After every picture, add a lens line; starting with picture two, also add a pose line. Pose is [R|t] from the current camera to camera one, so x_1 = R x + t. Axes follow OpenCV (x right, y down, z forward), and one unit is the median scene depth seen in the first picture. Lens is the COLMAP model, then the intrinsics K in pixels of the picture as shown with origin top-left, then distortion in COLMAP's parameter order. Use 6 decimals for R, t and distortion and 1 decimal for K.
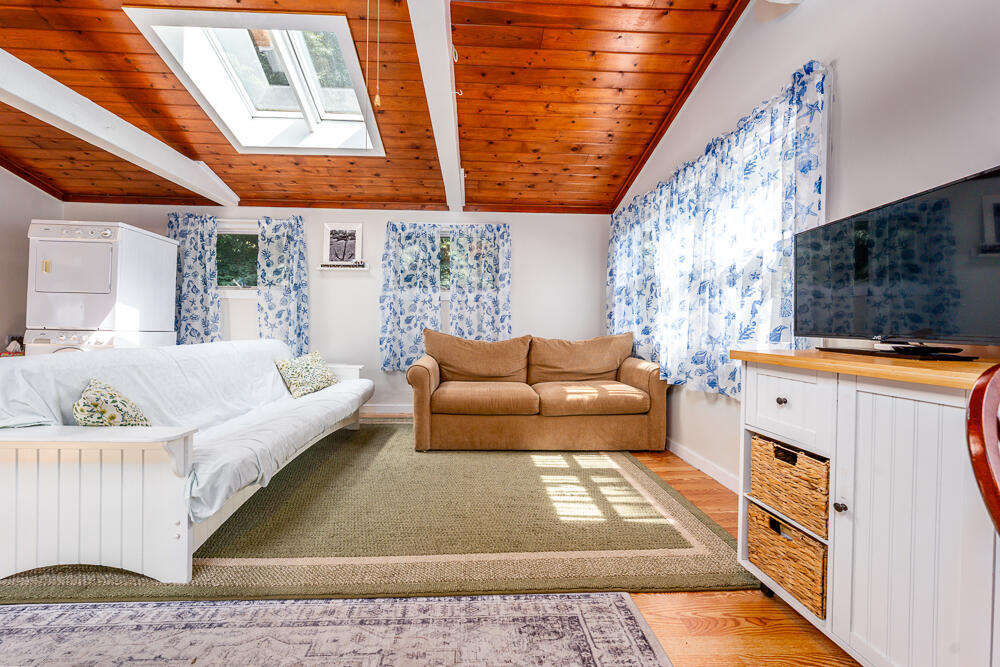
lens RADIAL K [[355.9, 0, 502.0], [0, 355.9, 326.7], [0, 0, 1]] dist [-0.000638, -0.000048]
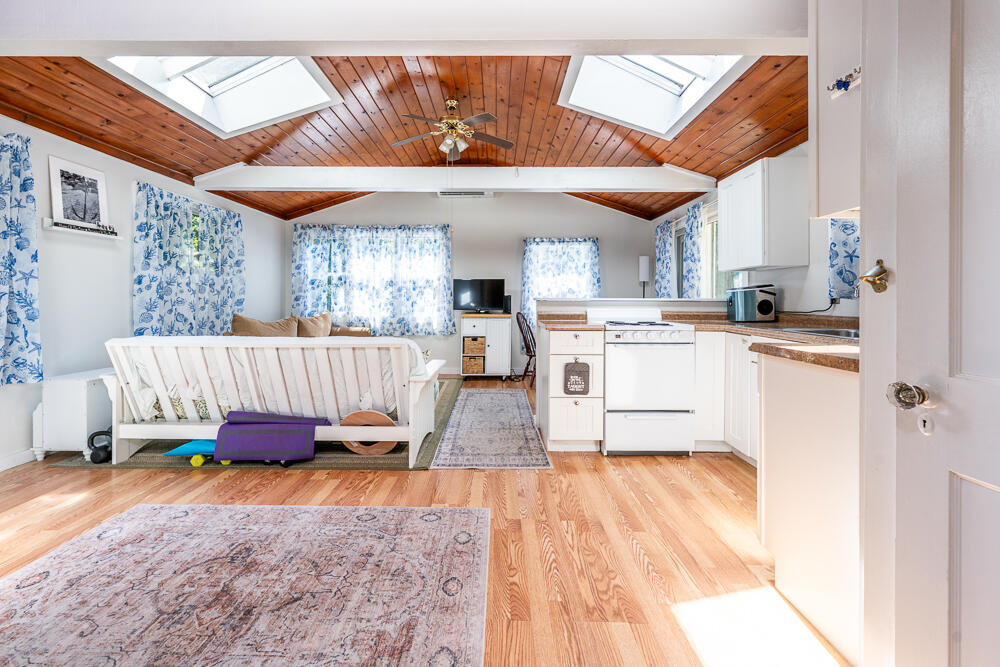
lens RADIAL K [[416.2, 0, 497.0], [0, 416.2, 305.3], [0, 0, 1]] dist [-0.000714, -0.000023]
pose [[0.039042, -0.021976, 0.998996, -1.218788], [0.002512, 0.999757, 0.021894, -0.039612], [-0.999234, 0.001654, 0.039088, 0.178773]]
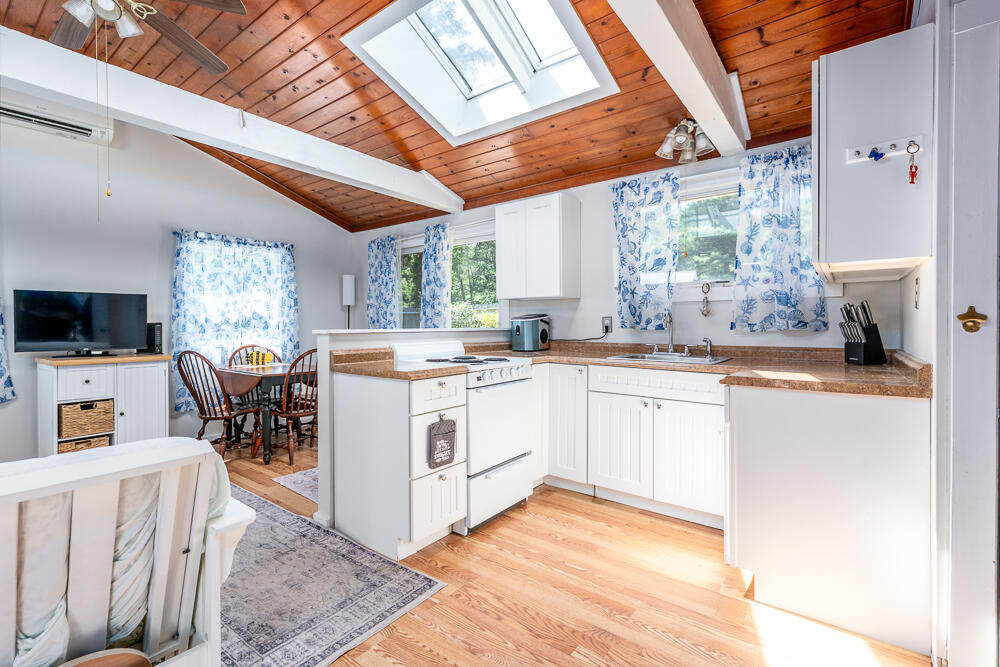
lens RADIAL K [[448.9, 0, 500.0], [0, 448.9, 333.5], [0, 0, 1]] dist [0.000471, 0.000038]
pose [[-0.771556, -0.021504, 0.635797, -0.875560], [-0.002787, 0.999533, 0.030424, -0.050515], [-0.636155, 0.021702, -0.771256, 0.470962]]
